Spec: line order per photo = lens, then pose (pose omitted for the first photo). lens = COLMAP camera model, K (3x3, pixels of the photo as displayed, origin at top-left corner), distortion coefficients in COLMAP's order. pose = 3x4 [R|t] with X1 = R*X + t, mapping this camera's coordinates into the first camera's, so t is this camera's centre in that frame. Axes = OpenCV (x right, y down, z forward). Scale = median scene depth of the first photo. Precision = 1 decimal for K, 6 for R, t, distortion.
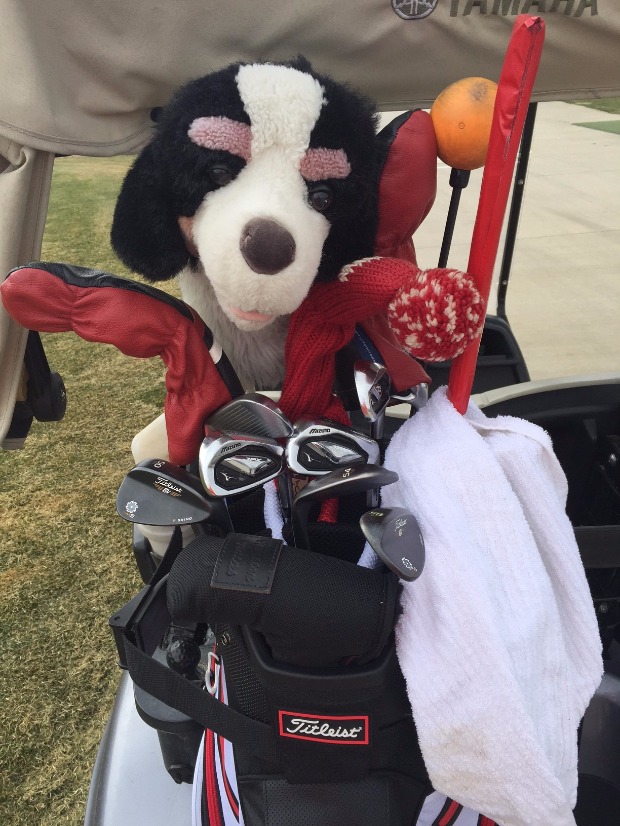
lens RADIAL K [[698.2, 0, 310.0], [0, 698.2, 413.0], [0, 0, 1]] dist [0.083990, -0.113822]
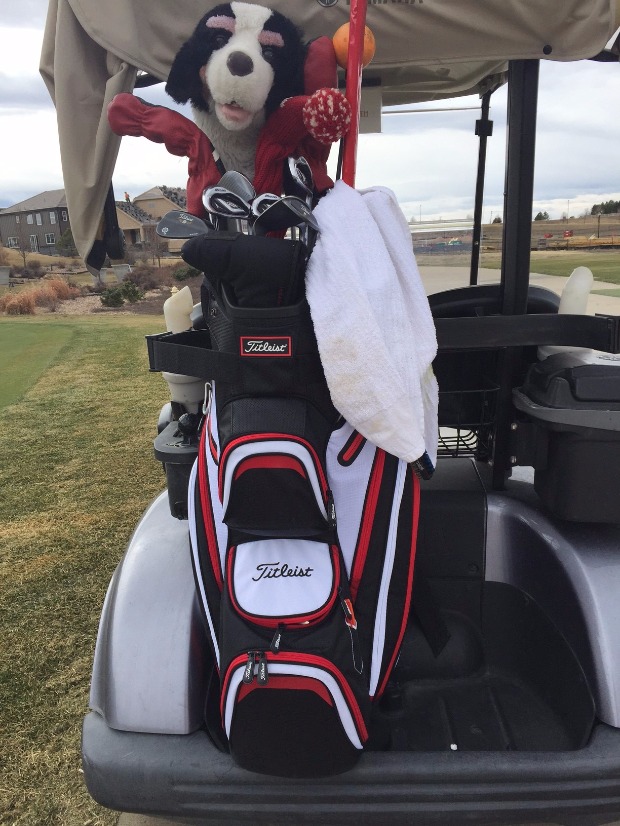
lens RADIAL K [[698.2, 0, 310.0], [0, 698.2, 413.0], [0, 0, 1]] dist [0.083990, -0.113822]
pose [[0.998945, 0.018702, -0.041950, 0.205973], [-0.027982, 0.972086, -0.232950, 1.010302], [0.036422, 0.233878, 0.971584, -0.645470]]
